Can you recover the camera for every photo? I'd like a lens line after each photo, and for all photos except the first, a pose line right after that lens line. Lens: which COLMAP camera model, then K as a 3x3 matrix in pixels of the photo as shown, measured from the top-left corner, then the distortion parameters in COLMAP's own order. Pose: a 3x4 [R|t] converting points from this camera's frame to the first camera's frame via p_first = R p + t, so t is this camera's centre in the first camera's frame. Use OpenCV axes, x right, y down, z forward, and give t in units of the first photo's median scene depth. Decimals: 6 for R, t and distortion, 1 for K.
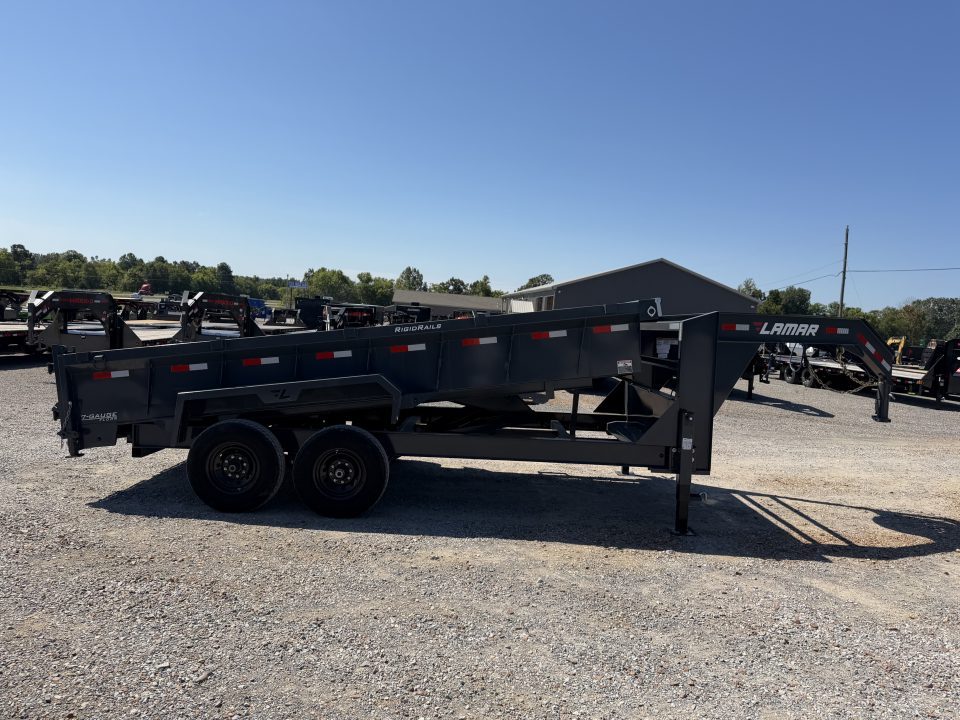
lens RADIAL K [[678.4, 0, 480.0], [0, 678.4, 360.0], [0, 0, 1]] dist [0.063715, -0.080221]
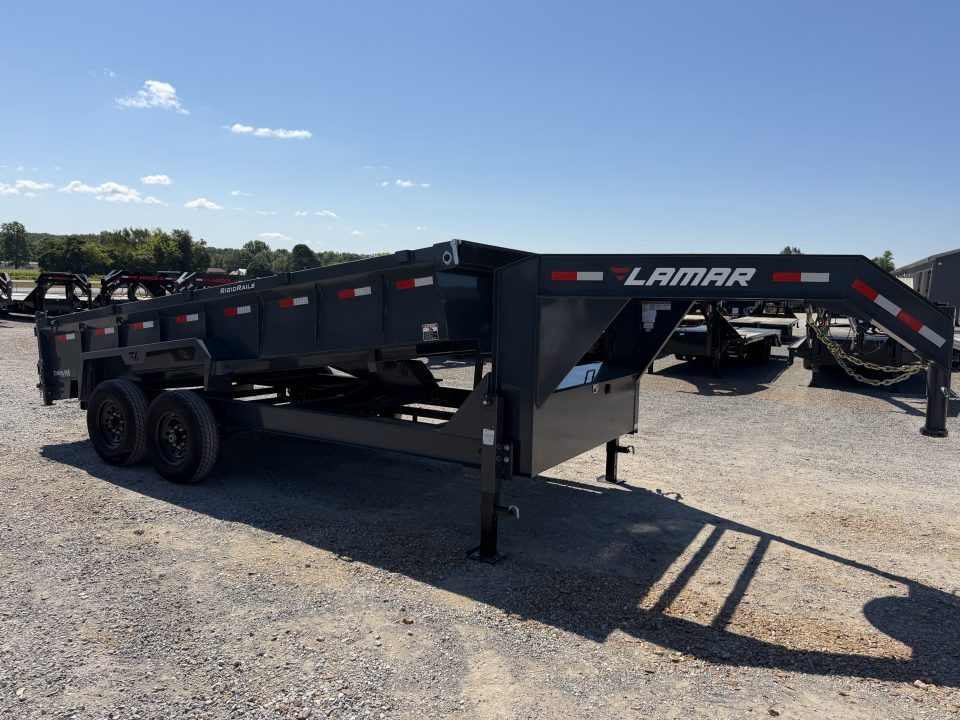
lens RADIAL K [[678.1, 0, 472.9], [0, 678.1, 359.1], [0, 0, 1]] dist [0.076420, -0.106325]
pose [[0.851149, 0.023505, -0.524398, 0.641130], [-0.015955, 0.999694, 0.018913, 0.024675], [0.524682, -0.007730, 0.851263, 0.357396]]
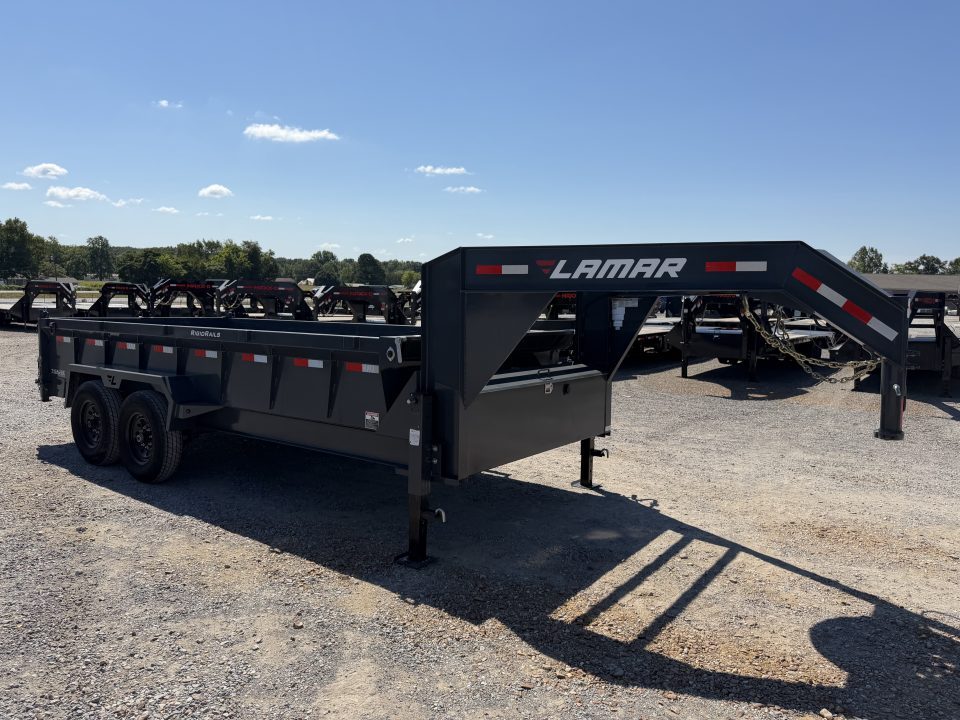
lens RADIAL K [[677.2, 0, 475.8], [0, 677.2, 355.7], [0, 0, 1]] dist [0.079862, -0.108068]
pose [[0.801429, 0.012825, -0.597952, 0.742524], [-0.011335, 0.999916, 0.006254, 0.031684], [0.597982, 0.001765, 0.801507, 0.454174]]
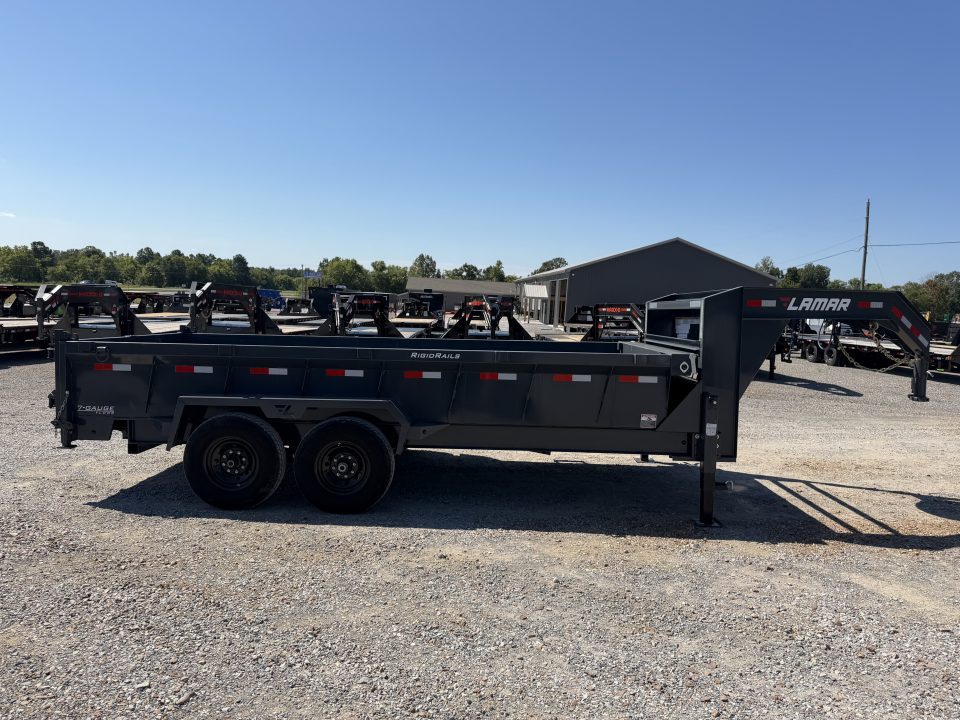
lens RADIAL K [[678.4, 0, 480.0], [0, 678.4, 360.0], [0, 0, 1]] dist [0.063715, -0.080221]
pose [[0.999506, -0.021658, -0.022789, 0.009801], [0.022130, 0.999541, 0.020673, 0.001495], [0.022331, -0.021167, 0.999527, 0.055767]]
